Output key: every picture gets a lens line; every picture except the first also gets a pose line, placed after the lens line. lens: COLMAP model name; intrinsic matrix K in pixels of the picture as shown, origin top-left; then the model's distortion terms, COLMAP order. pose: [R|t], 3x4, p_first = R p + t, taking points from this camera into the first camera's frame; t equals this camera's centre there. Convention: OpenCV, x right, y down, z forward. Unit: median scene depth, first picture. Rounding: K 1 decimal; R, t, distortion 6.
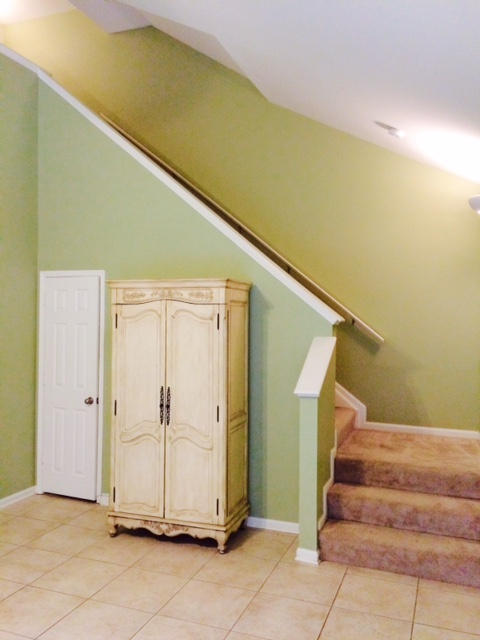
lens RADIAL K [[547.0, 0, 240.0], [0, 547.0, 320.0], [0, 0, 1]] dist [0.089116, -0.110537]
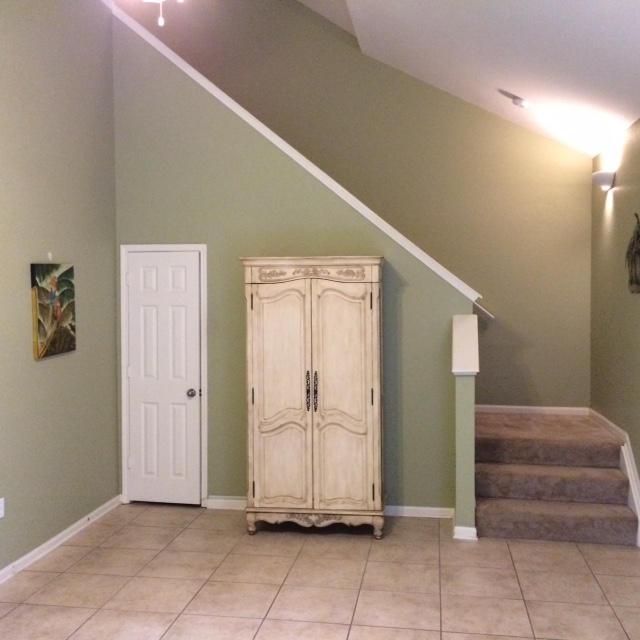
lens RADIAL K [[722.5, 0, 320.0], [0, 722.5, 320.0], [0, 0, 1]] dist [0.072868, -0.020435]
pose [[0.978383, -0.020608, 0.205772, -0.375411], [0.014519, 0.999412, 0.031058, -0.003945], [-0.206291, -0.027399, 0.978107, -0.211180]]
